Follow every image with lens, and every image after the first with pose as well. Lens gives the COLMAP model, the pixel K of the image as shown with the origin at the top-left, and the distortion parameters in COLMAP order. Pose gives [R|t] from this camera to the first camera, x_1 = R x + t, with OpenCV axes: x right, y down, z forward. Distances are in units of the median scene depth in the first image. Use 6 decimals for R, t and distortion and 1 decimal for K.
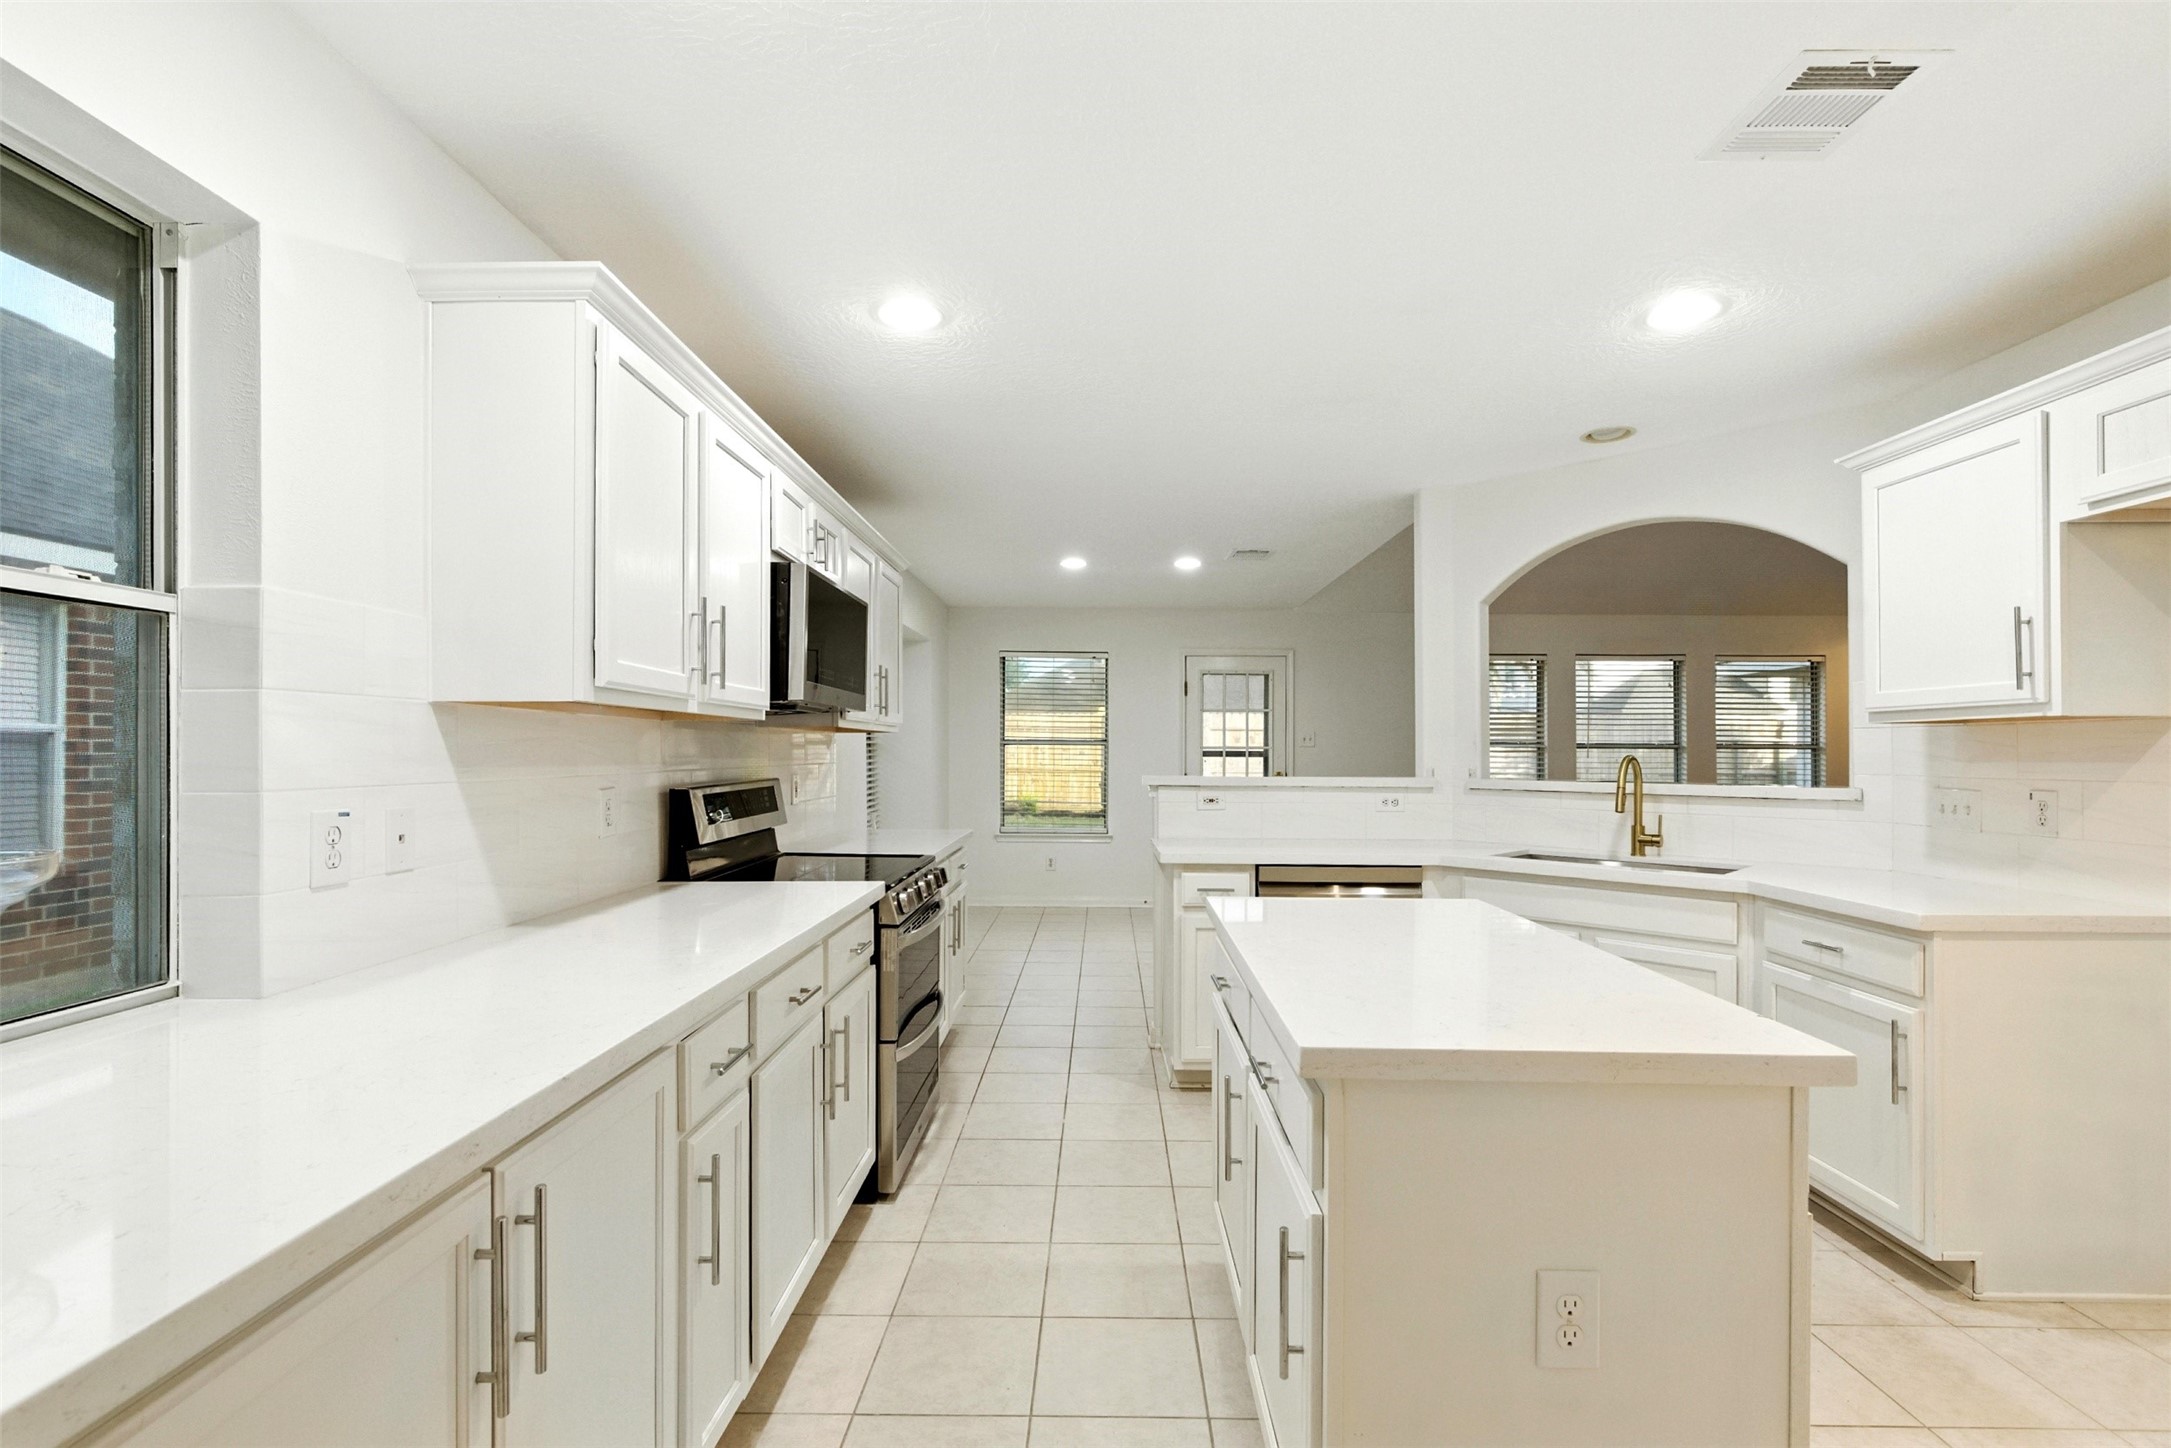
lens RADIAL K [[1006.9, 0, 1100.6], [0, 1006.9, 738.5], [0, 0, 1]] dist [-0.000581, 0.004595]
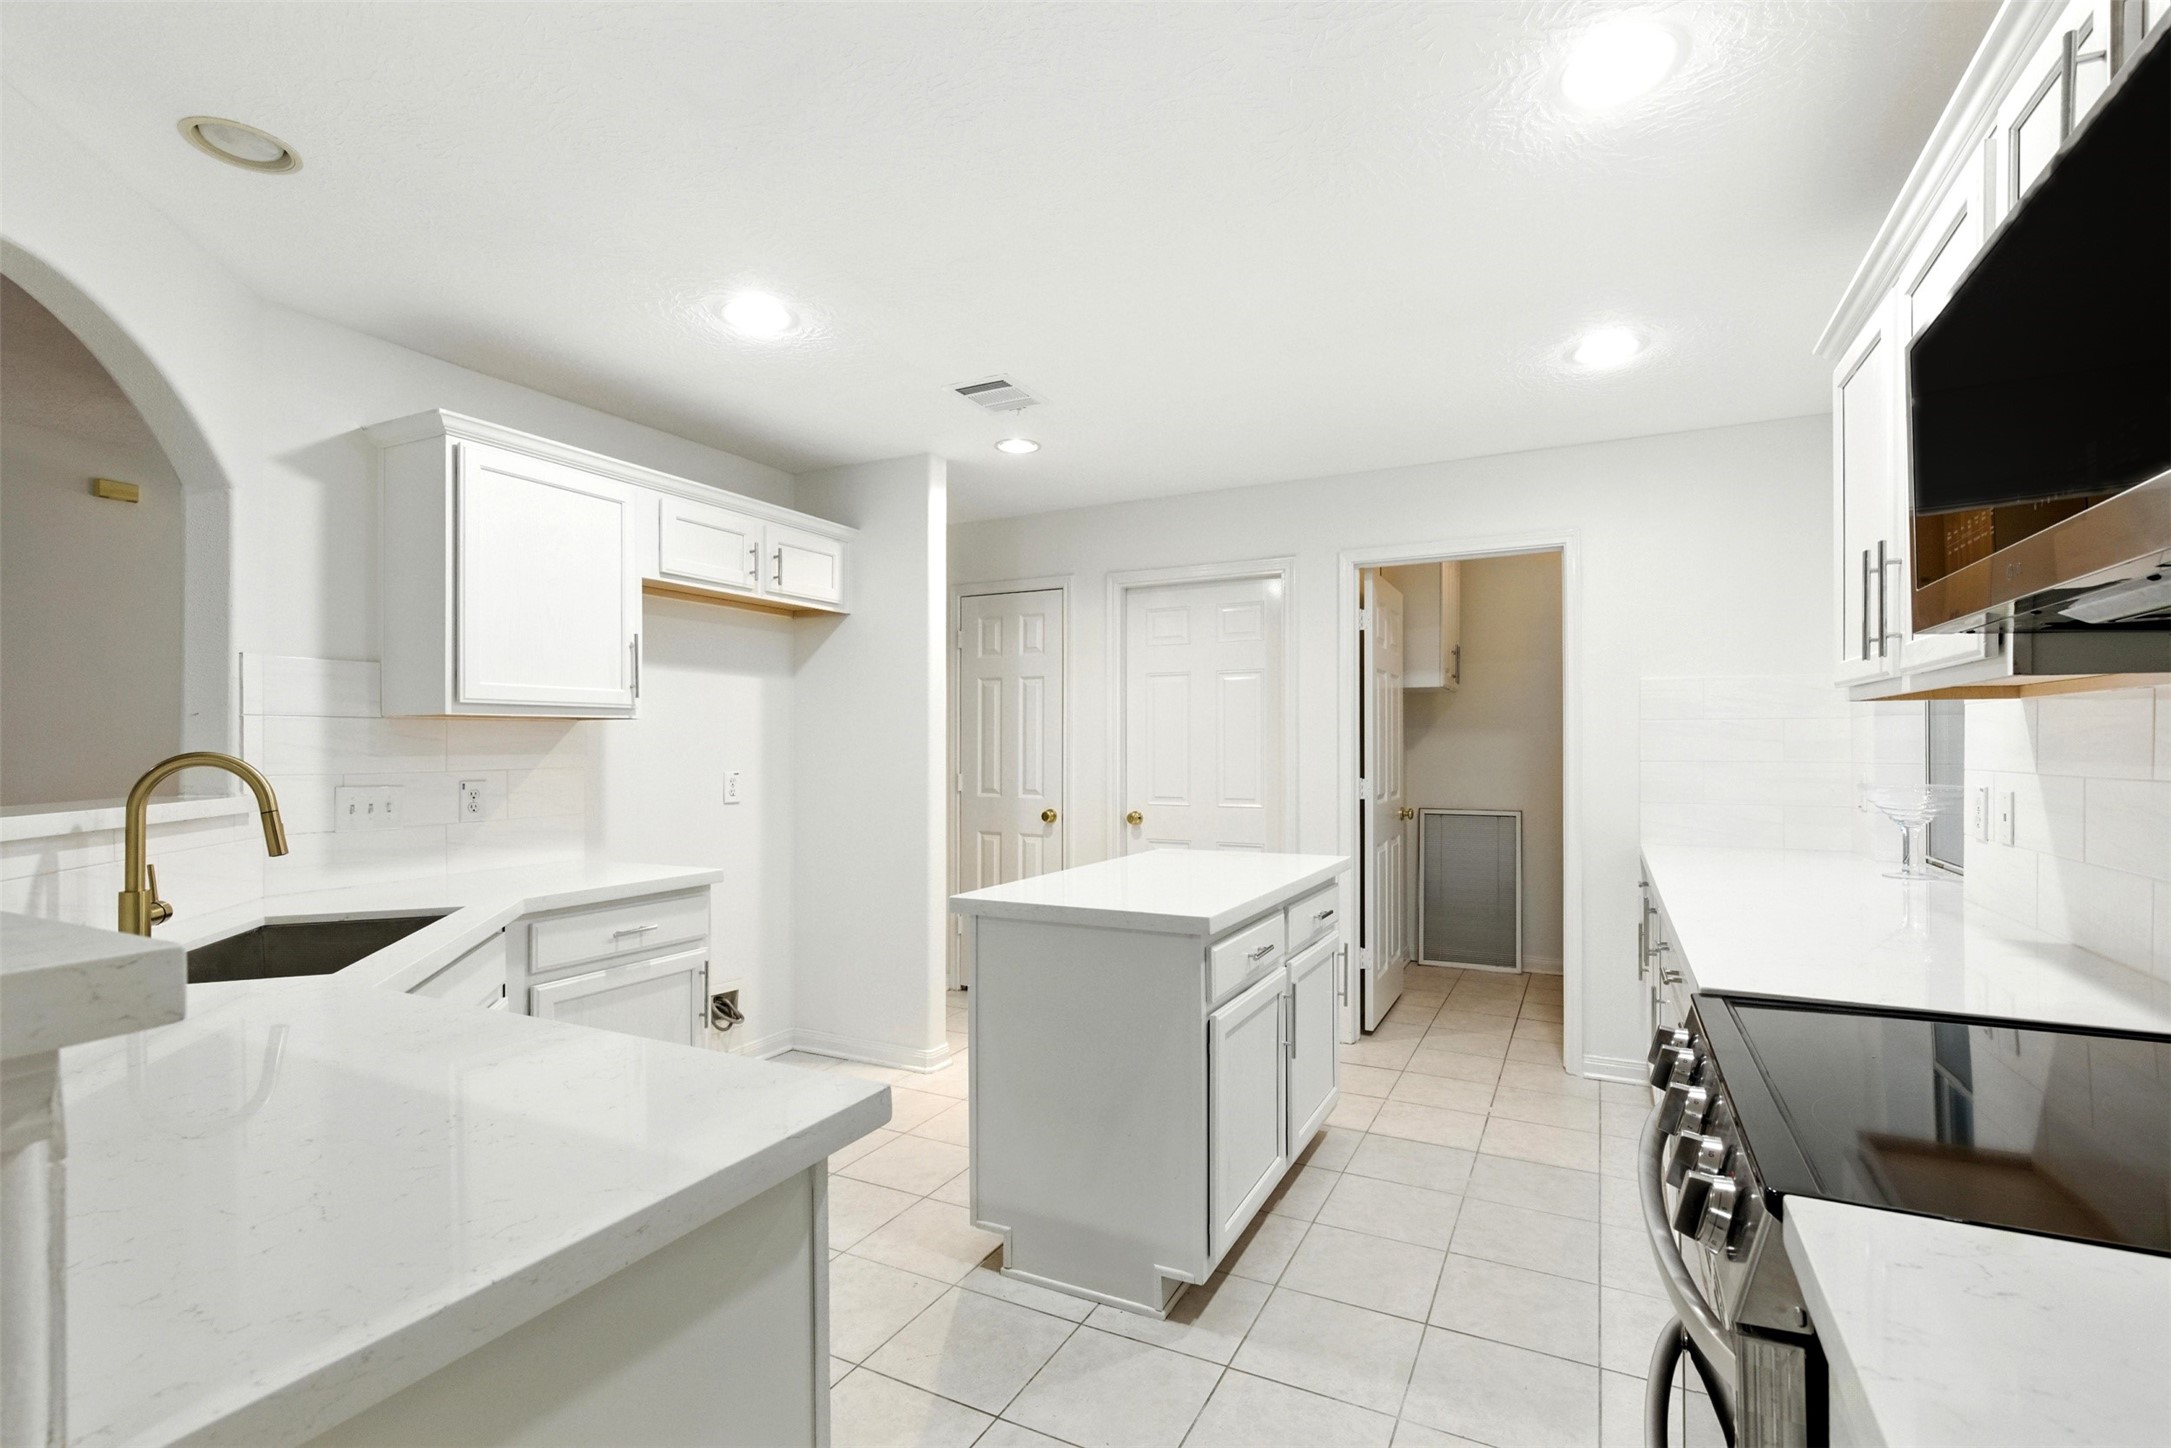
lens RADIAL K [[1006.9, 0, 1081.3], [0, 1006.9, 737.1], [0, 0, 1]] dist [-0.000581, 0.004595]
pose [[-0.891428, 0.000801, 0.453162, -0.173869], [-0.006130, 0.999886, -0.013826, 0.015444], [-0.453121, -0.015103, -0.891321, 1.726800]]
